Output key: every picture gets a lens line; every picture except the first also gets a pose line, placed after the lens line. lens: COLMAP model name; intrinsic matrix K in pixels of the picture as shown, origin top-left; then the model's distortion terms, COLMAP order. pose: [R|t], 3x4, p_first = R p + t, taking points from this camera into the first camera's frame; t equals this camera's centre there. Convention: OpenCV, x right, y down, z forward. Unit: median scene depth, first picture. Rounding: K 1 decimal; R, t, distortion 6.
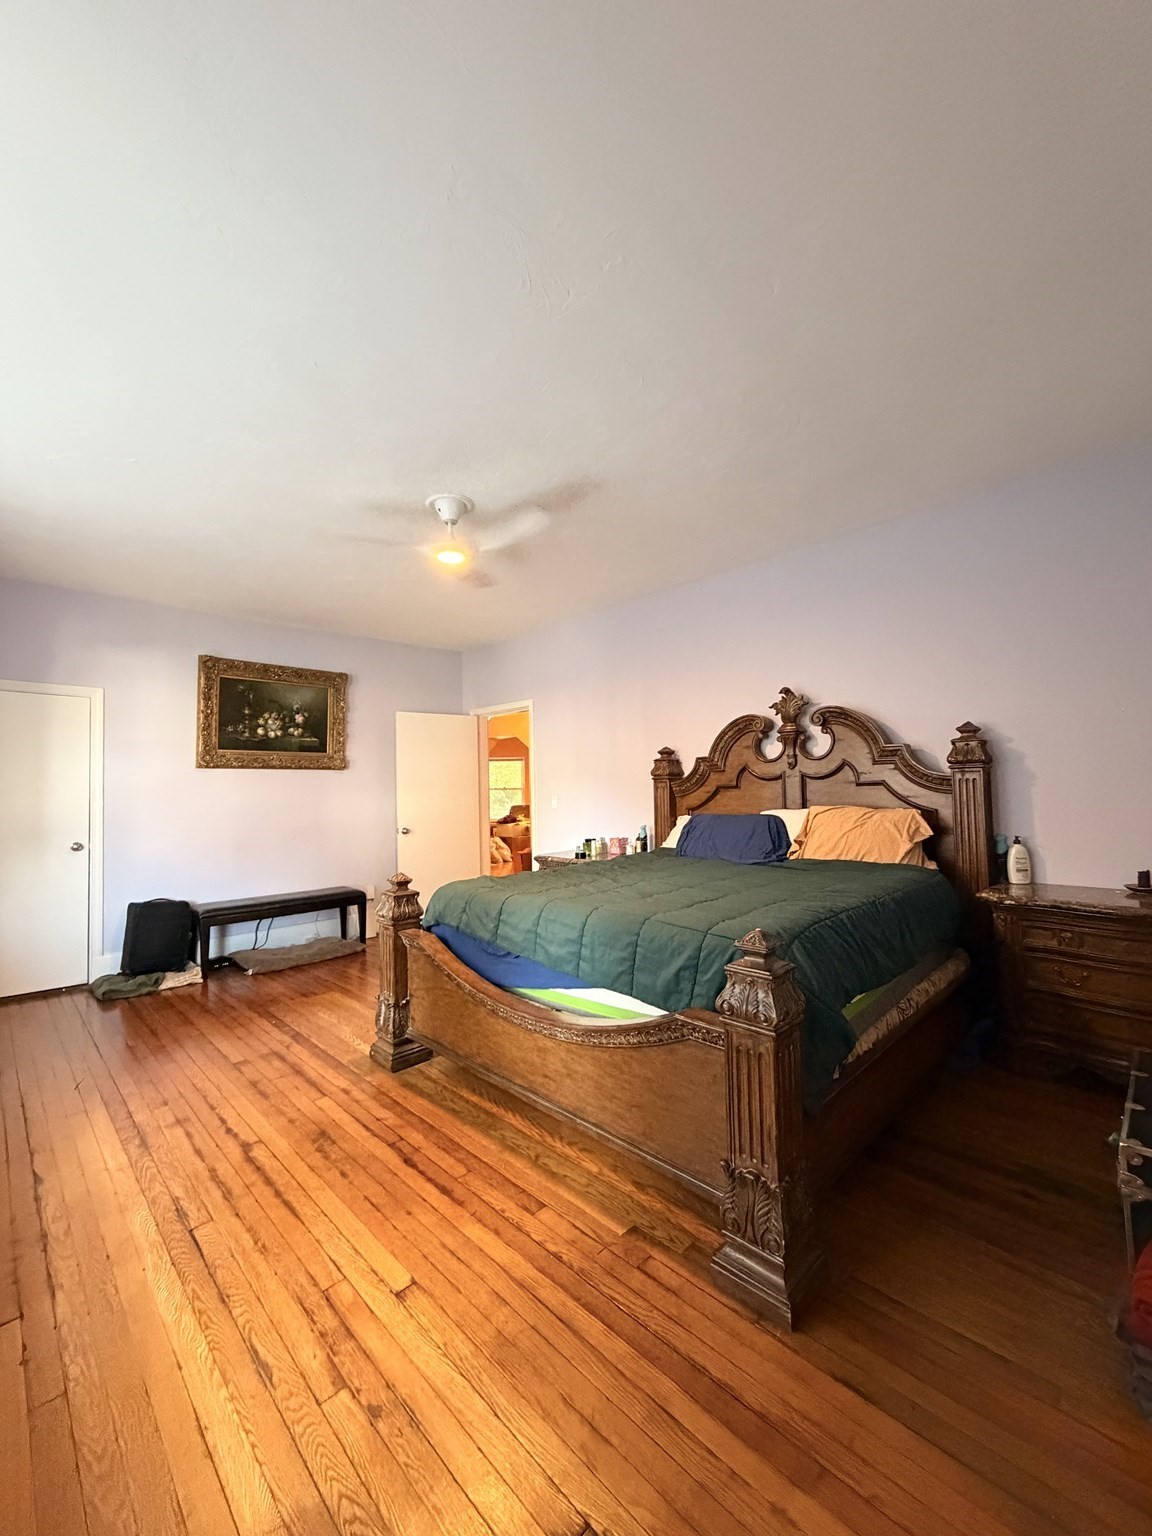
lens RADIAL K [[610.9, 0, 579.8], [0, 610.9, 767.6], [0, 0, 1]] dist [-0.001435, 0.000345]
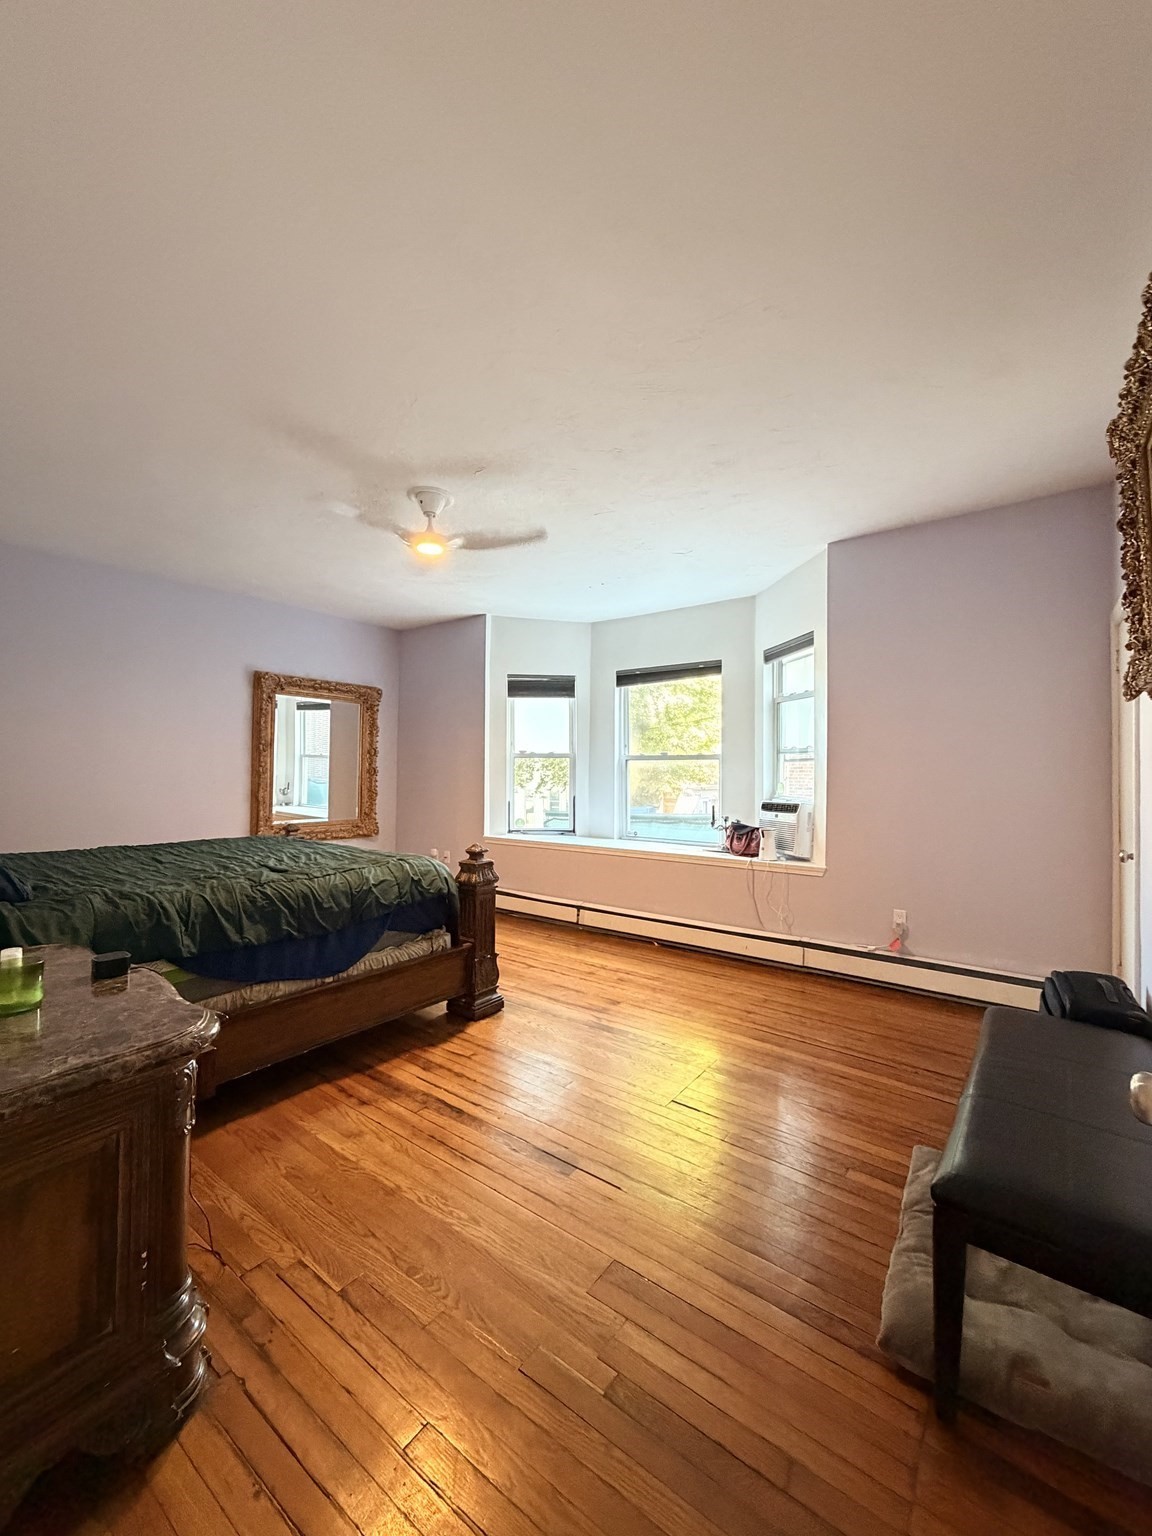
lens RADIAL K [[610.9, 0, 576.7], [0, 610.9, 763.0], [0, 0, 1]] dist [-0.001435, 0.000345]
pose [[-0.988762, 0.012665, -0.148959, -0.204674], [0.020547, 0.998462, -0.051495, 0.056782], [0.148078, -0.053977, -0.987502, 1.398031]]
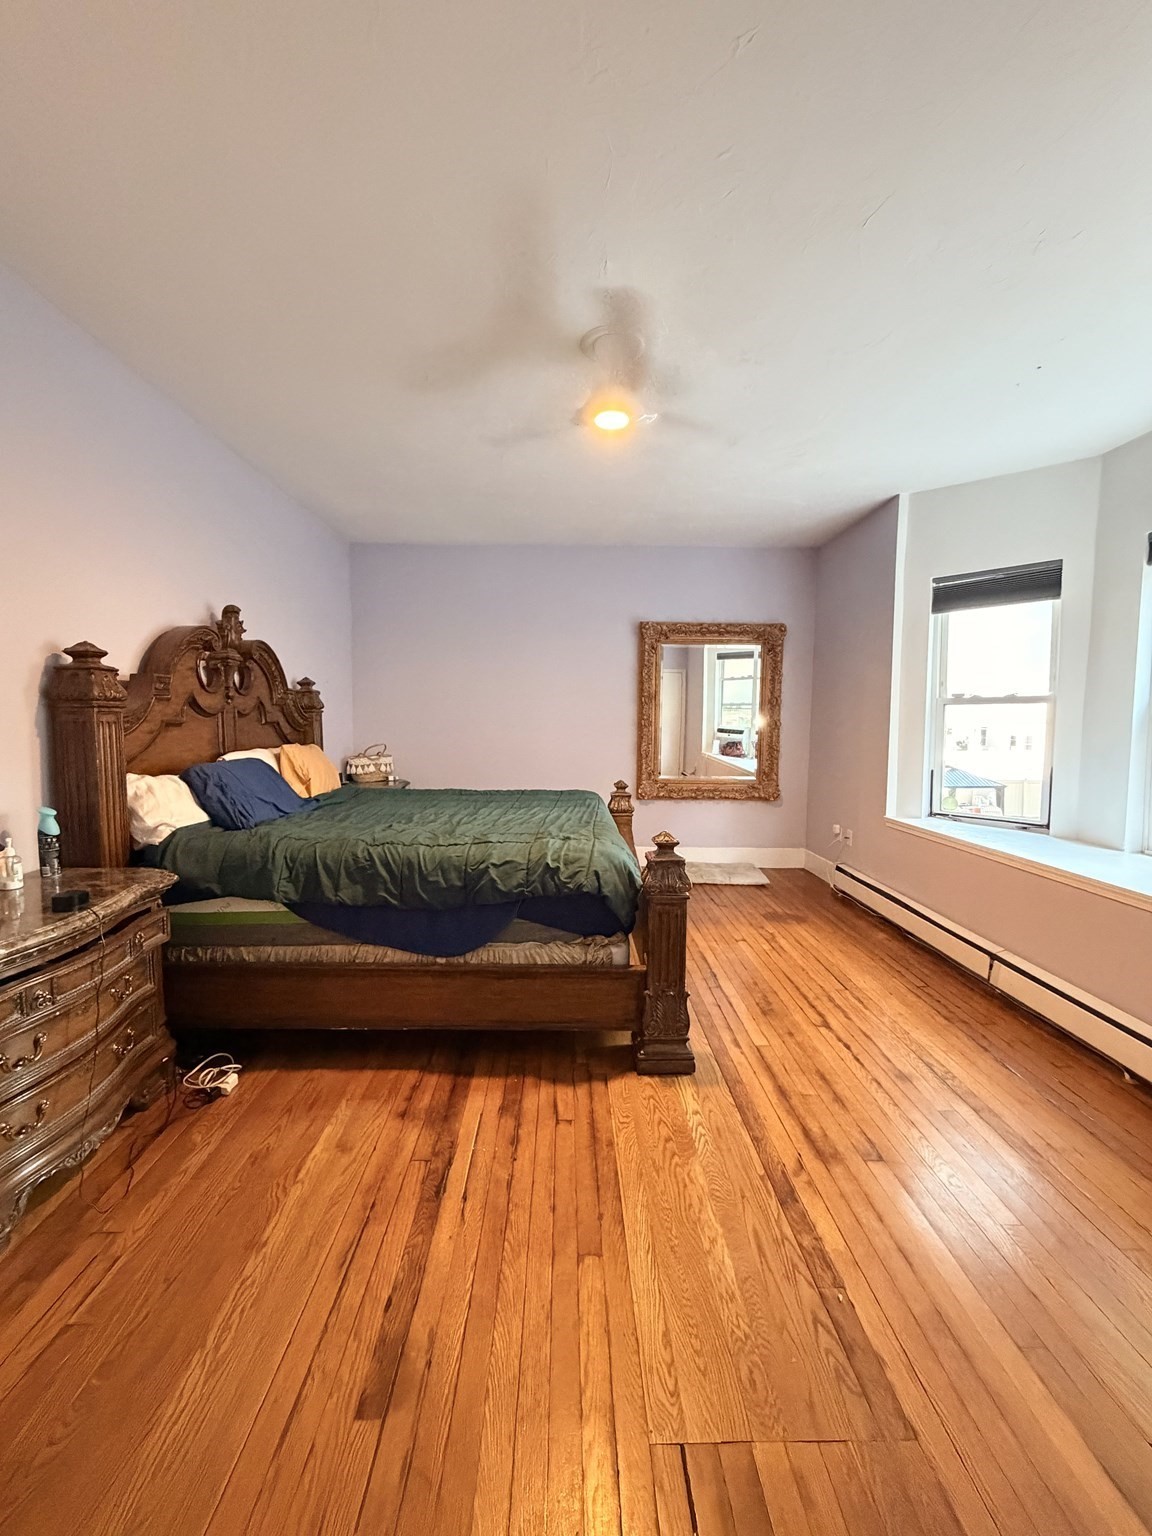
lens RADIAL K [[610.9, 0, 577.8], [0, 610.9, 765.9], [0, 0, 1]] dist [-0.001435, 0.000345]
pose [[-0.723590, -0.034254, 0.689380, -0.490339], [-0.017732, 0.999361, 0.031044, 0.044225], [-0.690002, 0.010240, -0.723735, 1.075271]]
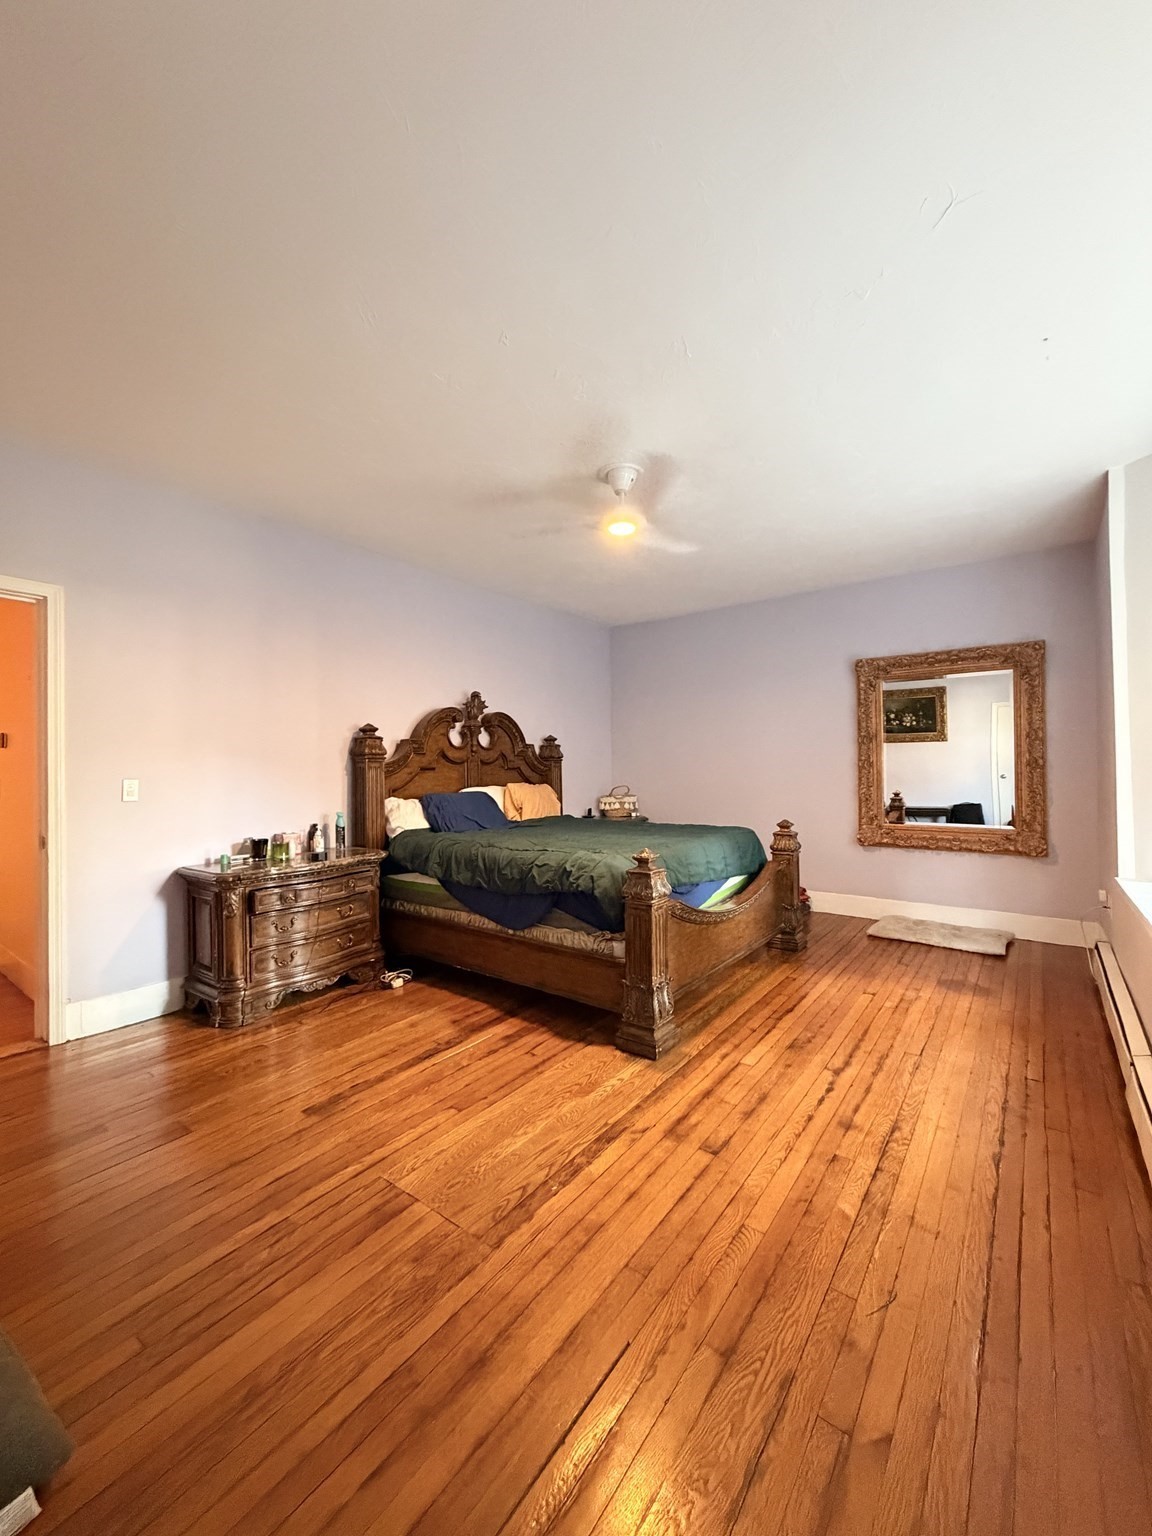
lens RADIAL K [[610.9, 0, 574.9], [0, 610.9, 768.9], [0, 0, 1]] dist [-0.001435, 0.000345]
pose [[-0.143682, 0.027828, 0.989233, -0.793262], [-0.026389, 0.999141, -0.031939, 0.053957], [-0.989272, -0.030694, -0.142824, 0.817541]]
